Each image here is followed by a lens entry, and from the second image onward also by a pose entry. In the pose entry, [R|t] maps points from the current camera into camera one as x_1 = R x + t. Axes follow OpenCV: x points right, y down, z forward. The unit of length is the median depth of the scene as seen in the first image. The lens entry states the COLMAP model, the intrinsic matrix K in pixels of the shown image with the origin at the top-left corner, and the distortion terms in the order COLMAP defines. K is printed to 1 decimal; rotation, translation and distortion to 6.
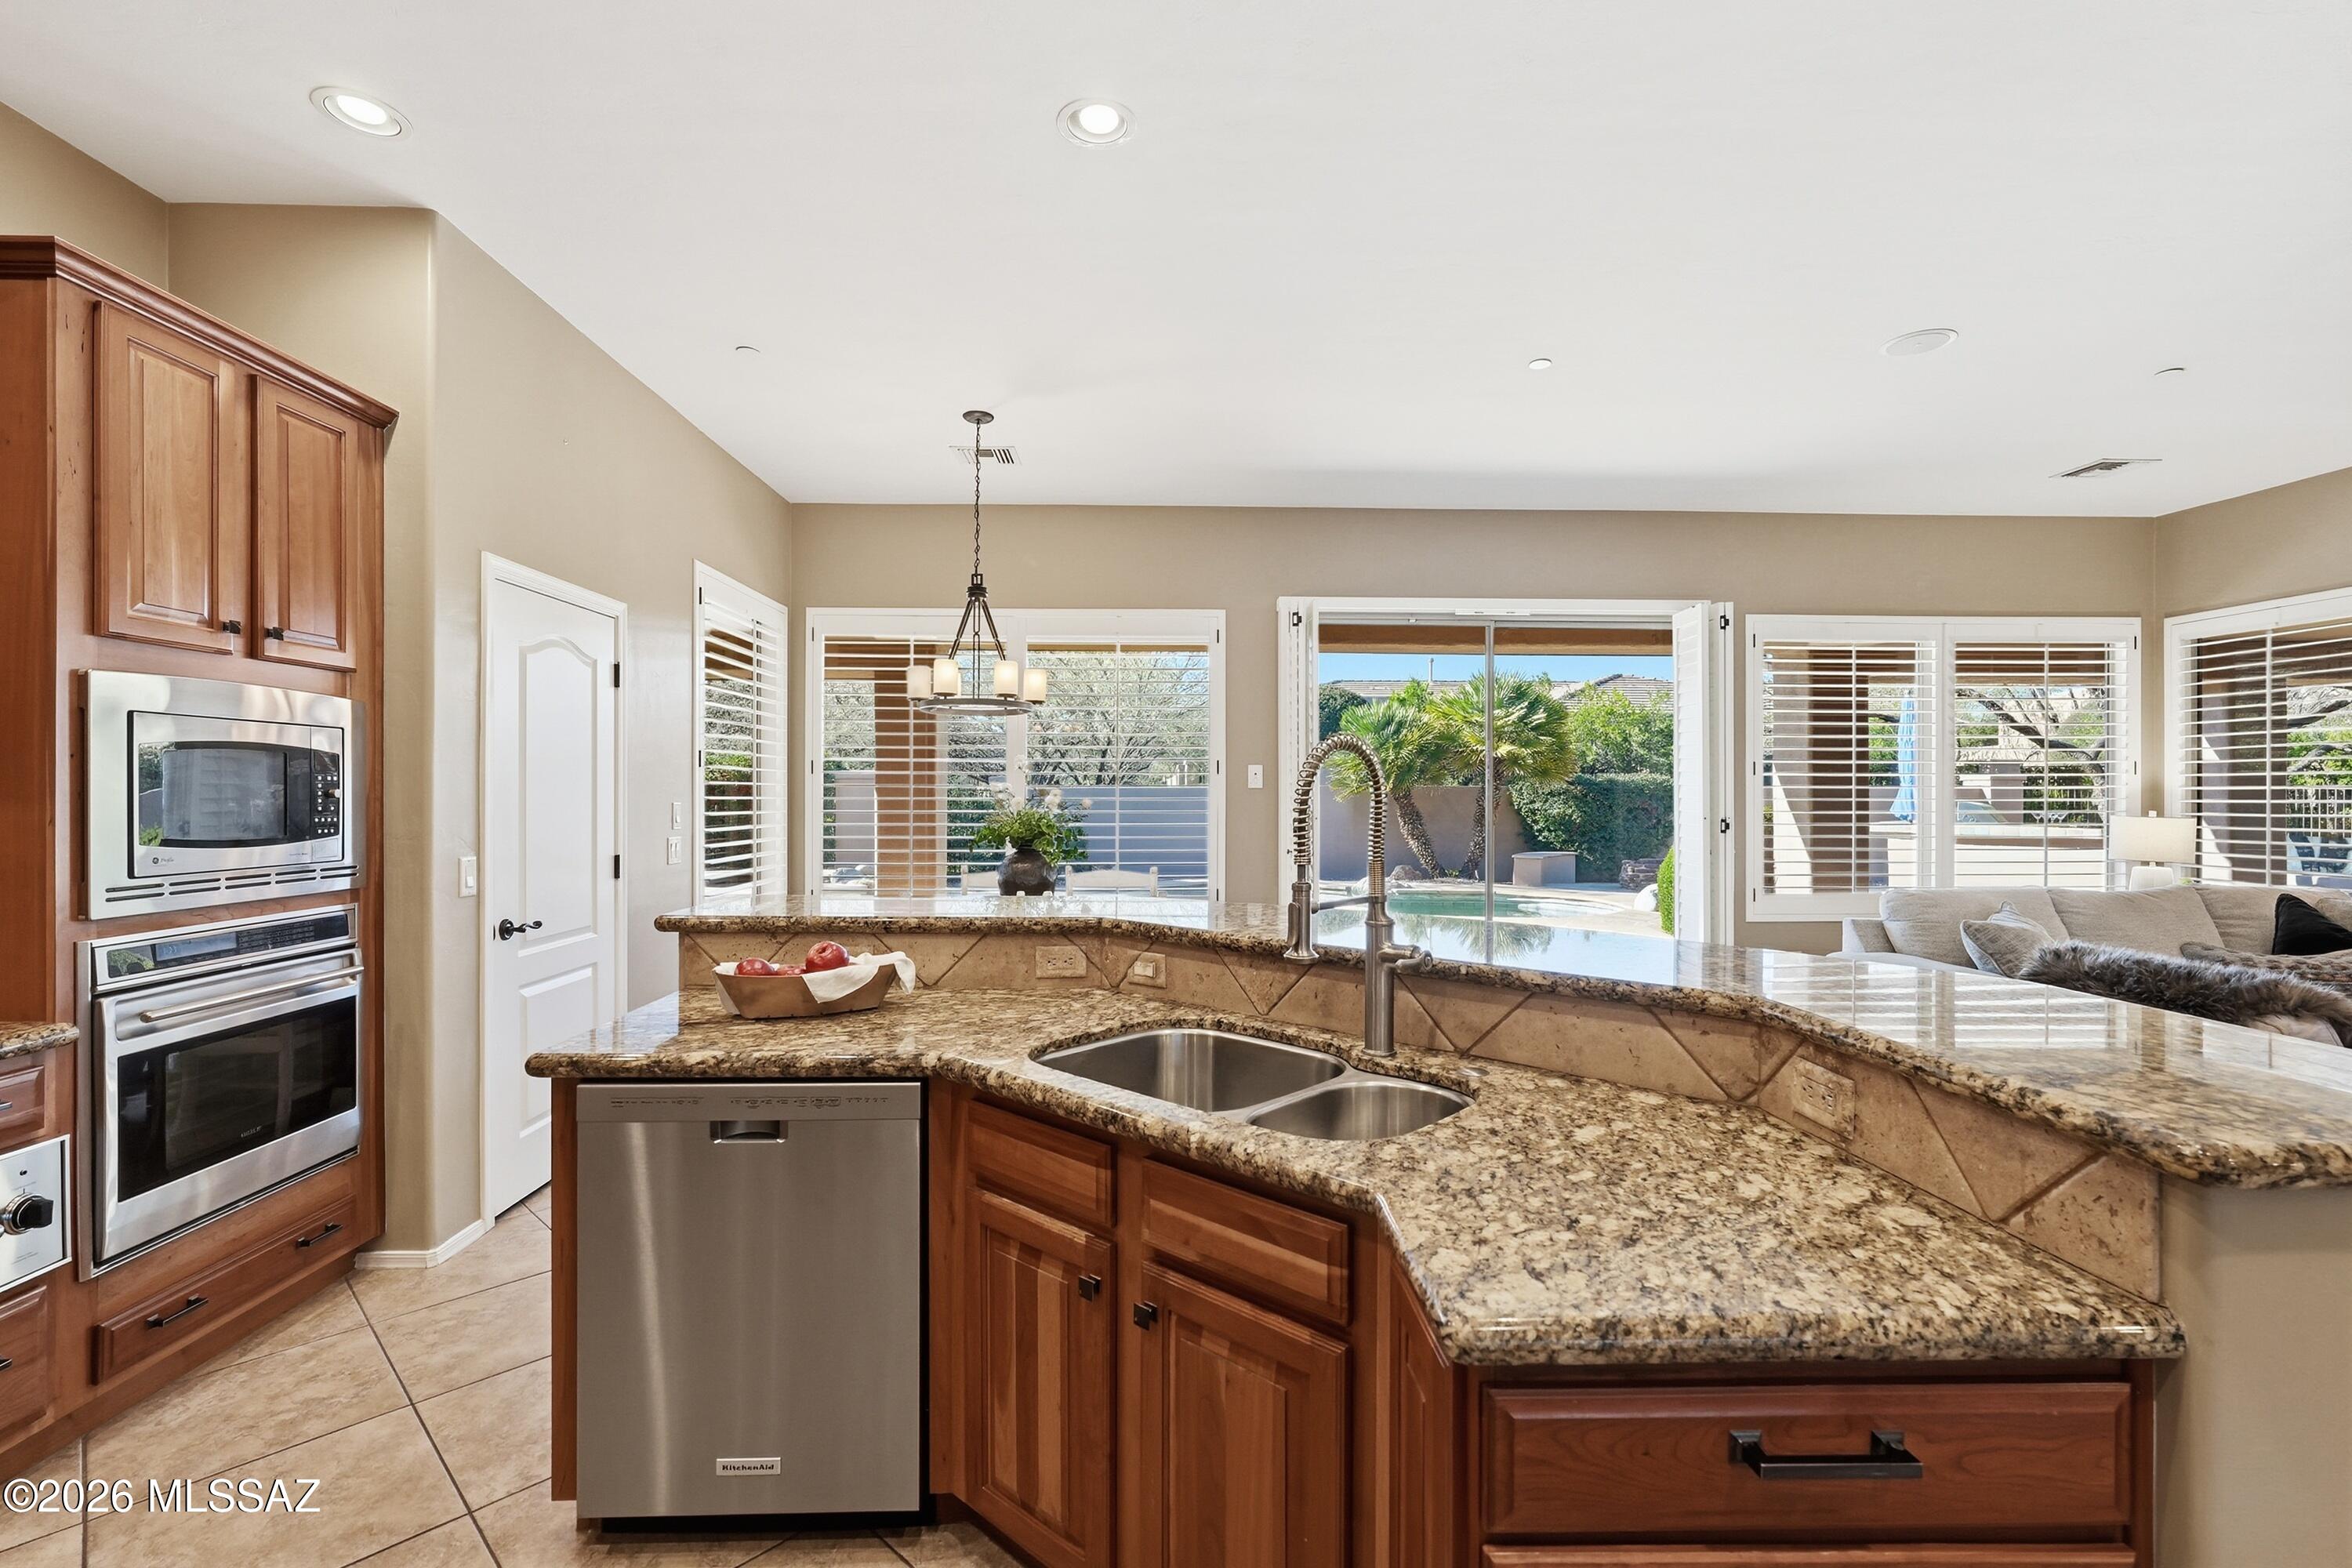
lens RADIAL K [[1029.6, 0, 1168.7], [0, 1029.6, 788.6], [0, 0, 1]] dist [-0.024063, 0.011571]
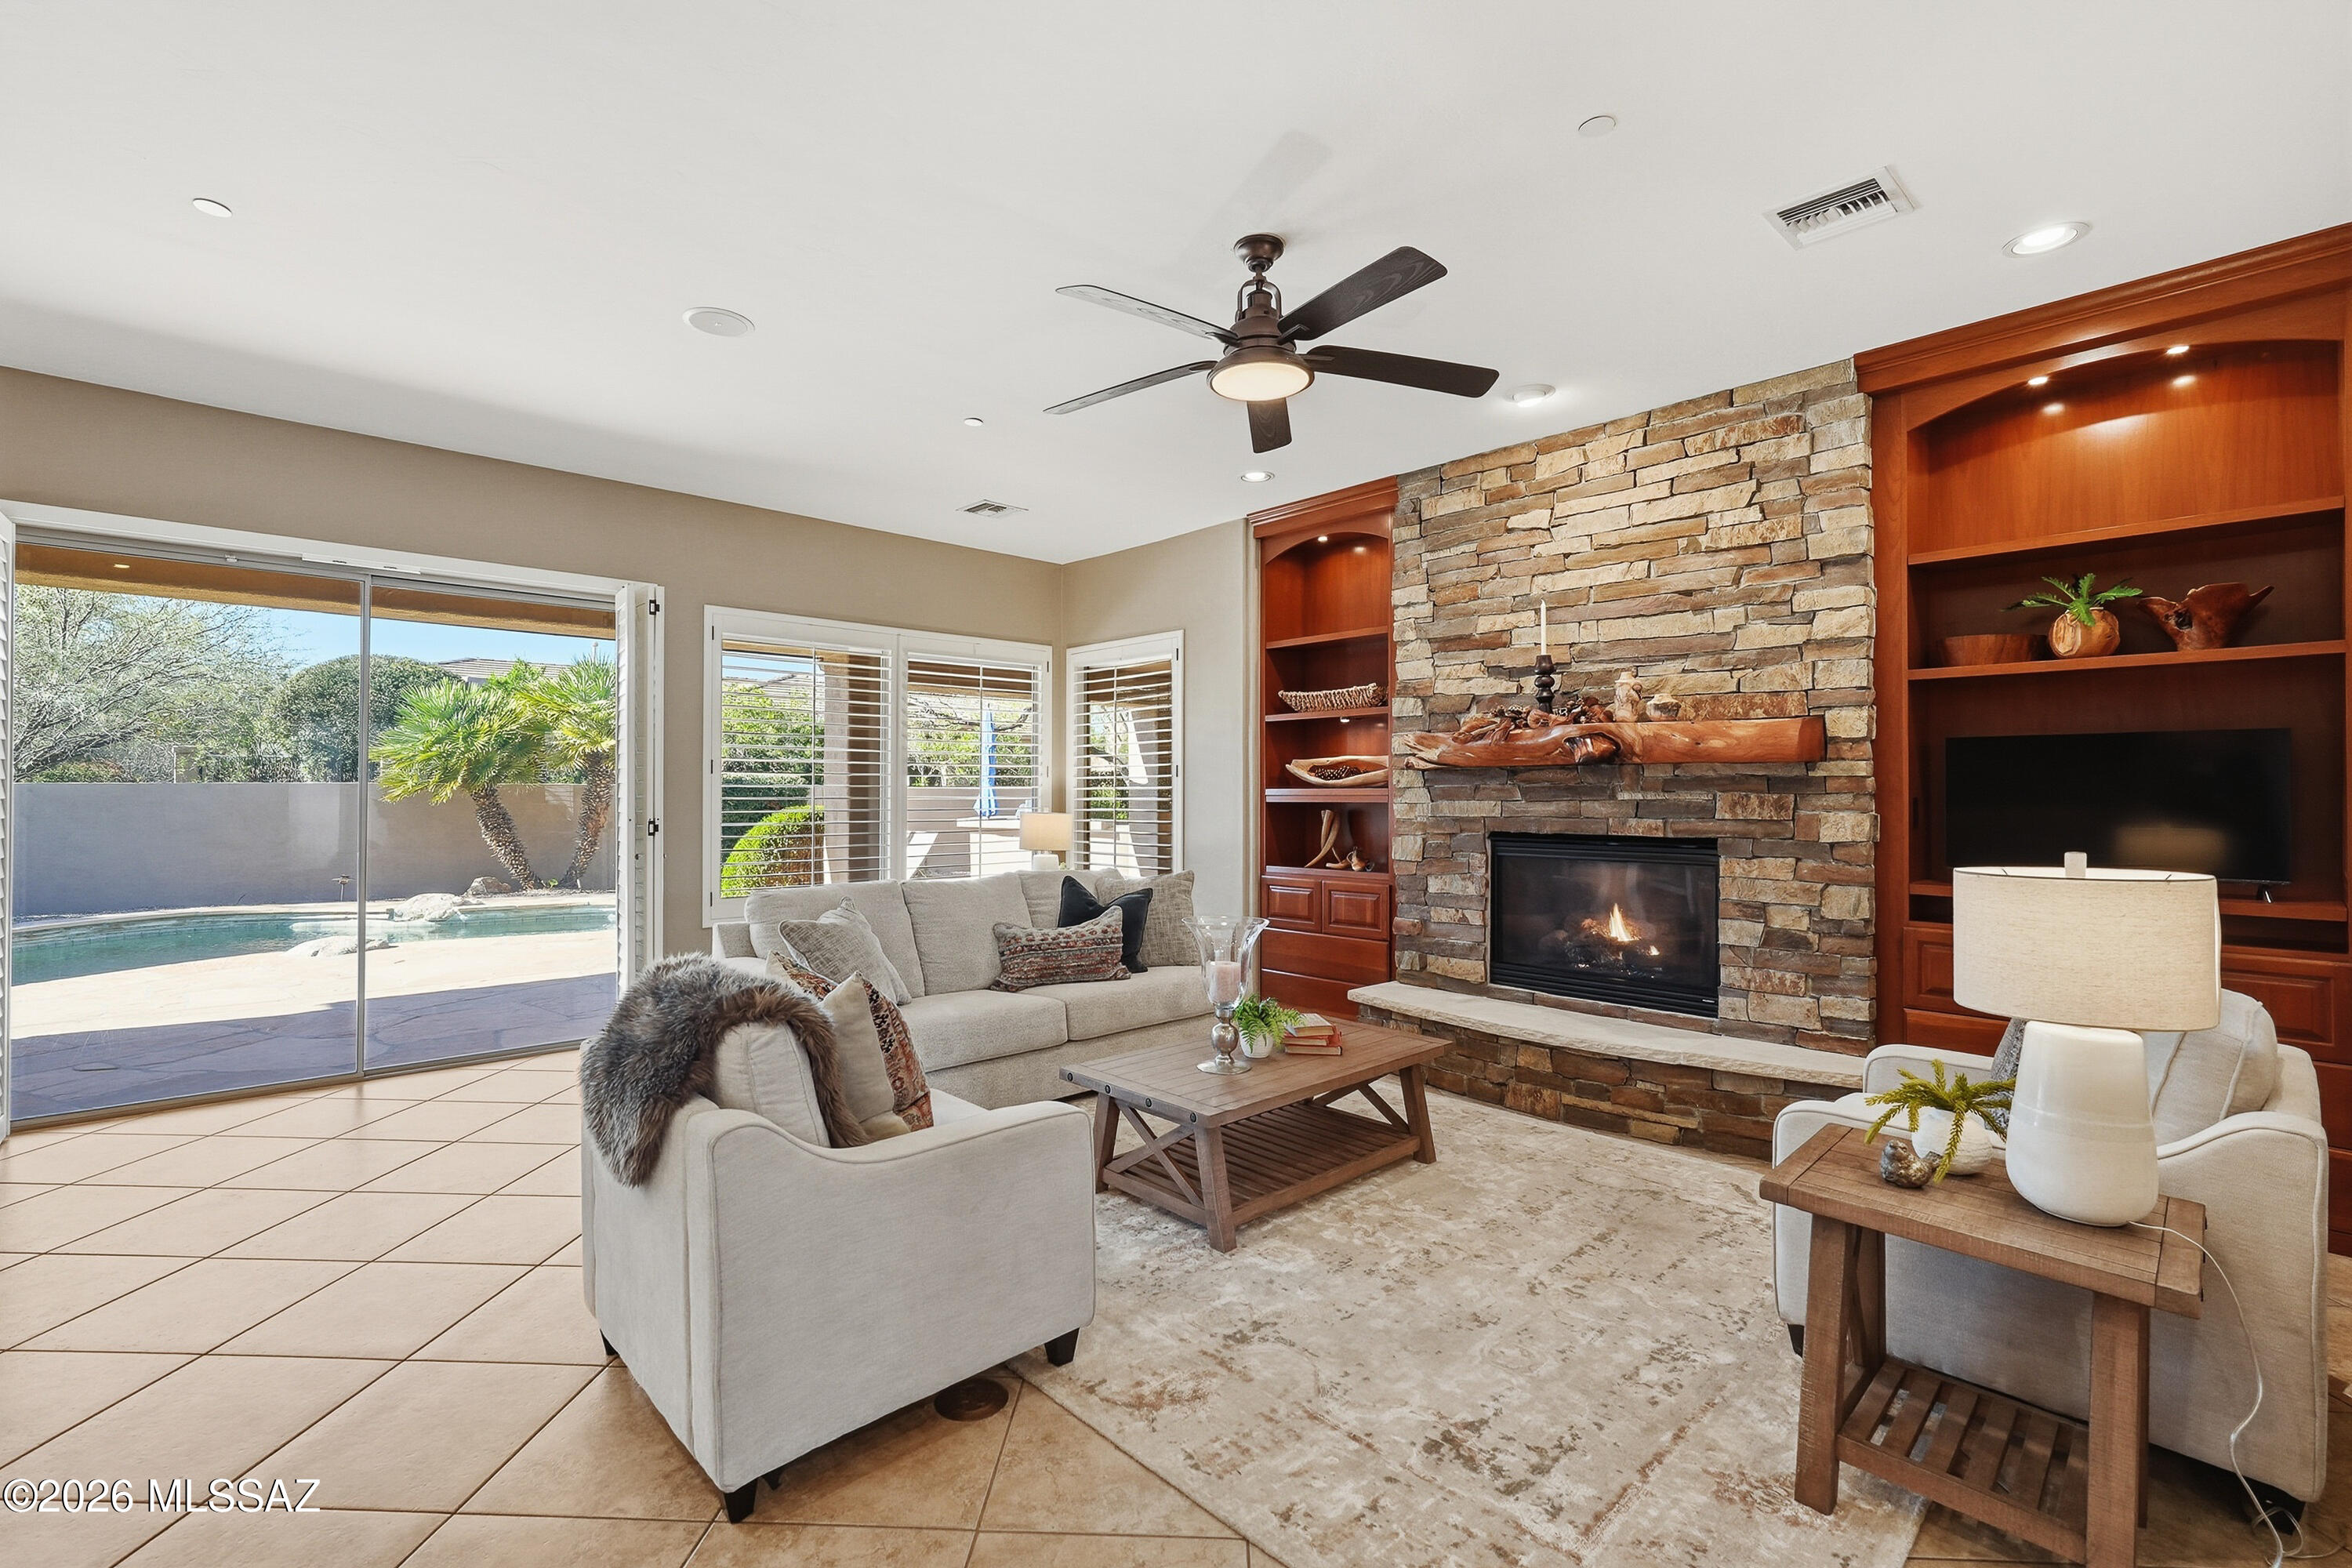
lens RADIAL K [[1029.6, 0, 1168.7], [0, 1029.6, 788.6], [0, 0, 1]] dist [-0.024063, 0.011571]
pose [[0.747462, 0.002804, 0.664298, 0.488819], [-0.003234, 0.999995, -0.000583, 0.000001], [-0.664296, -0.001713, 0.747467, 0.001112]]
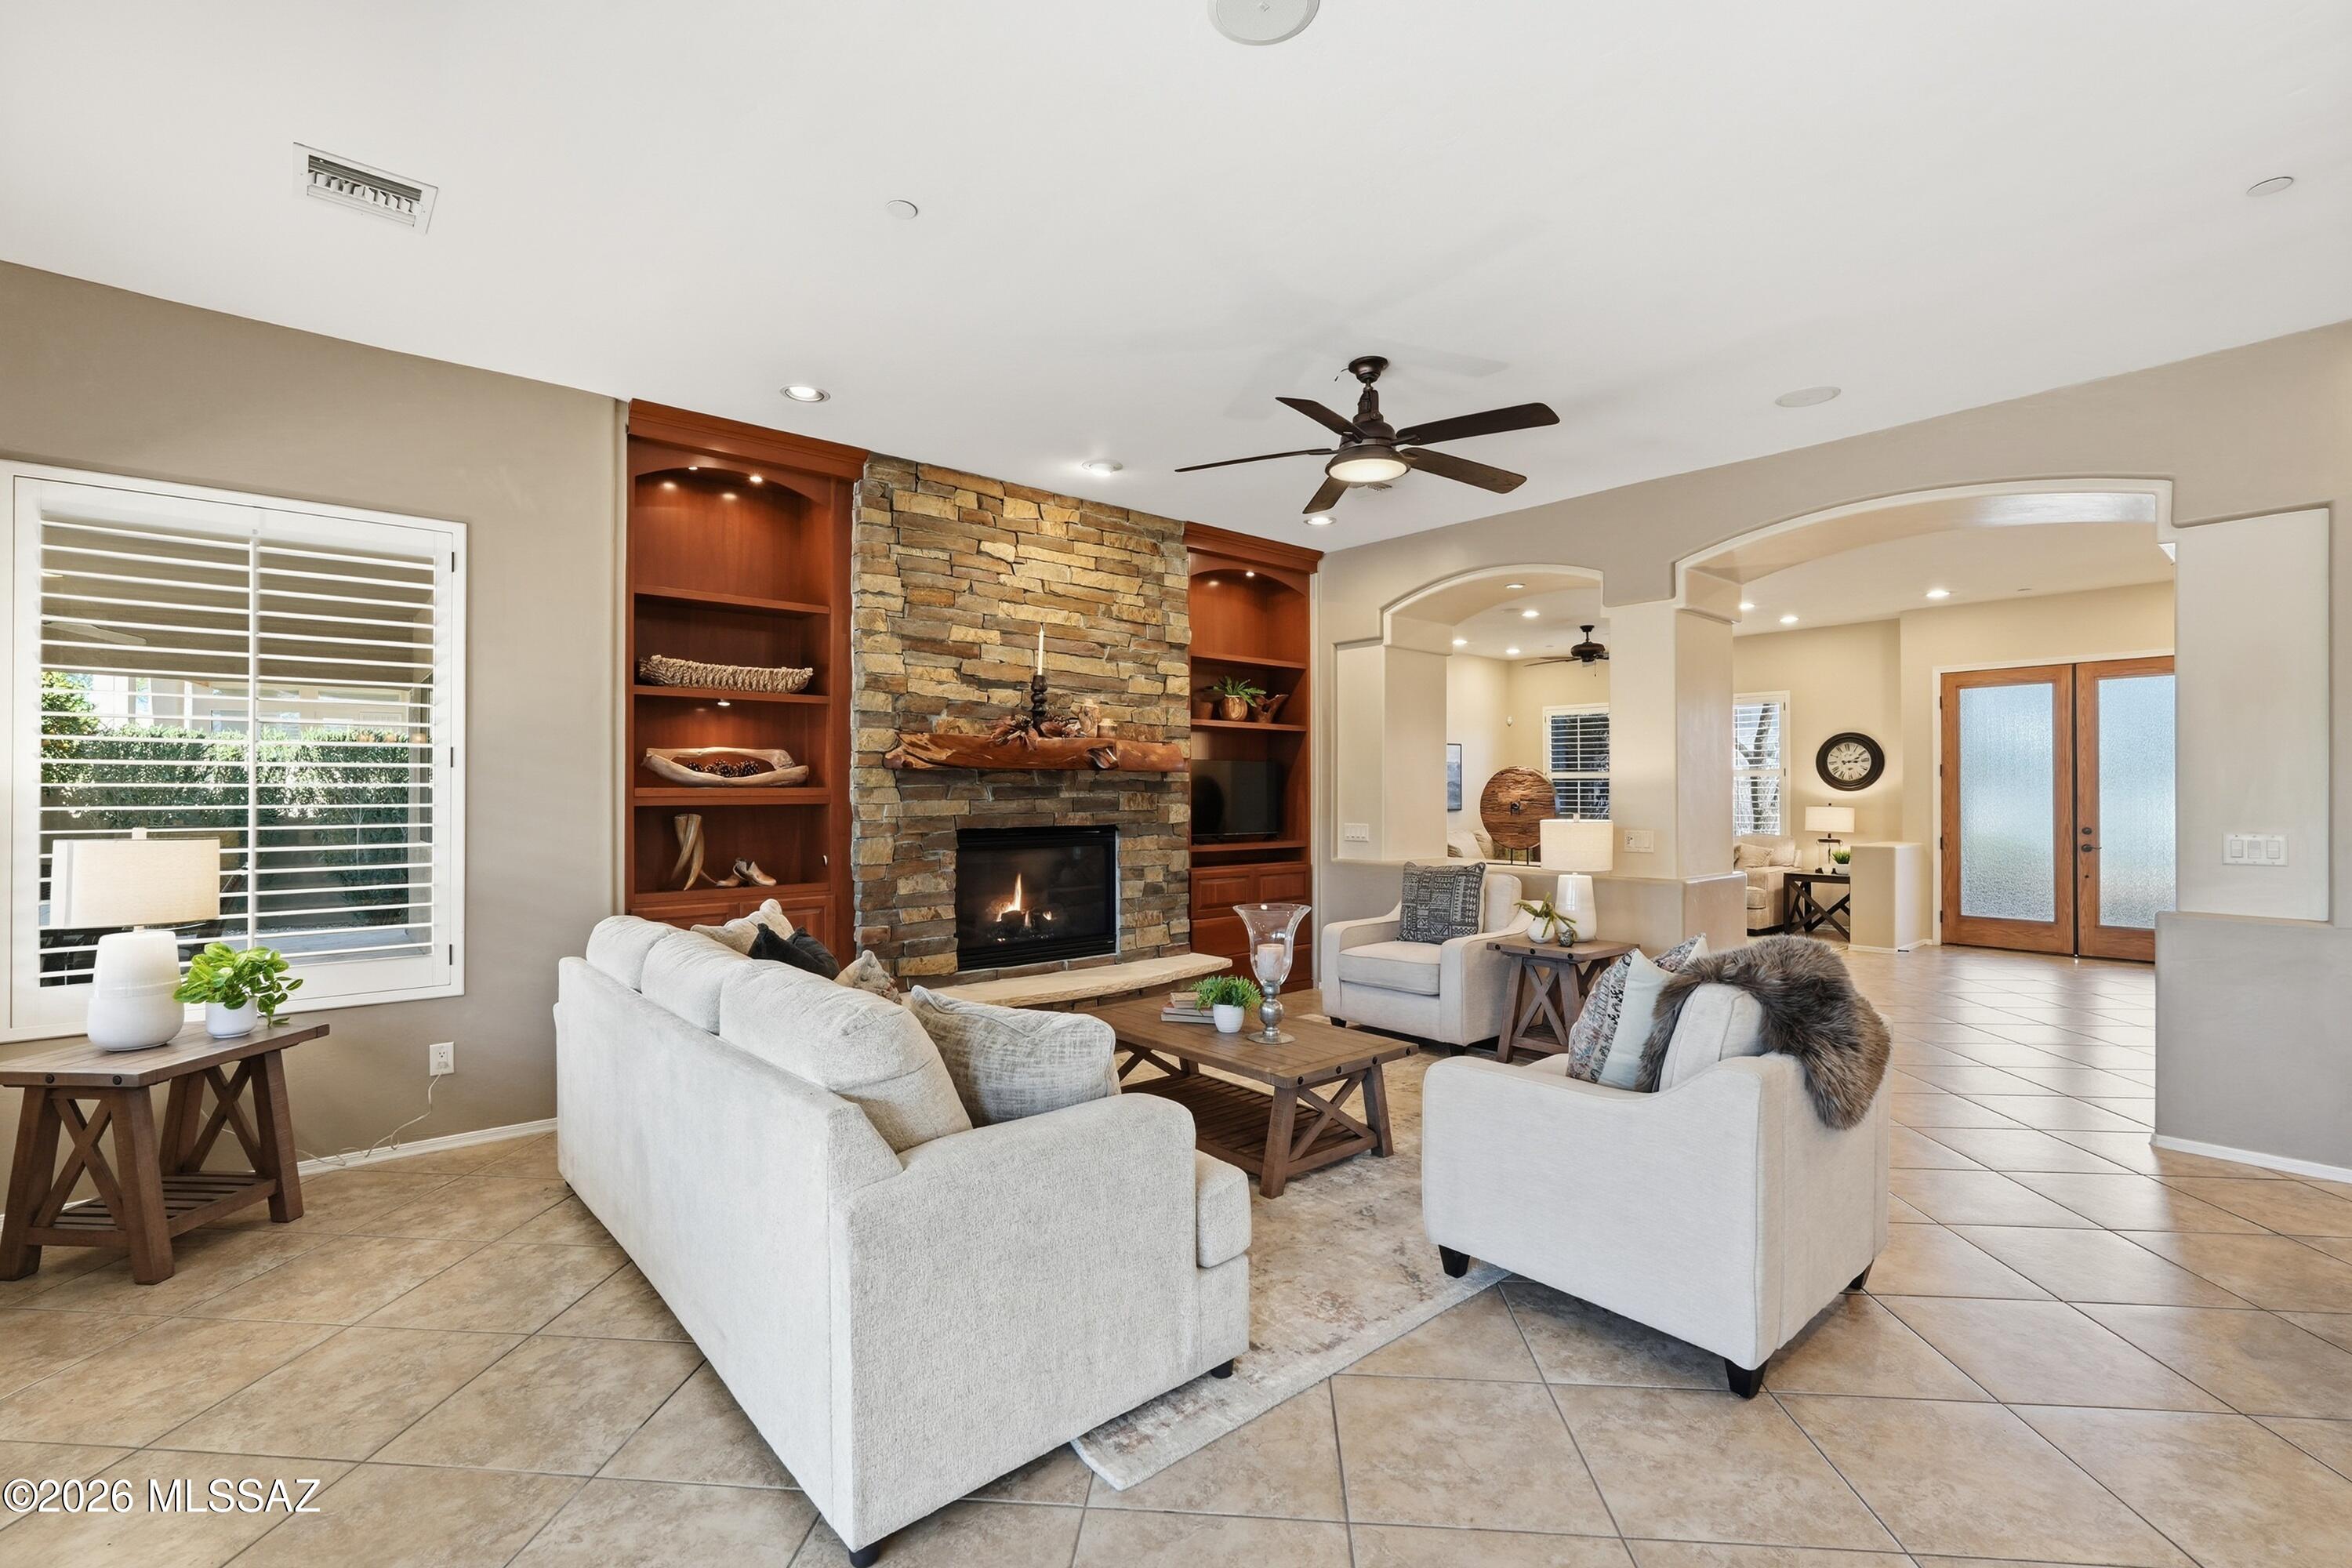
lens RADIAL K [[1029.6, 0, 1168.7], [0, 1029.6, 788.6], [0, 0, 1]] dist [-0.024063, 0.011571]
pose [[-0.627079, 0.001783, 0.778954, 0.385393], [-0.002592, 0.999987, -0.004375, 0.003997], [-0.778951, -0.004763, -0.627066, 1.597719]]
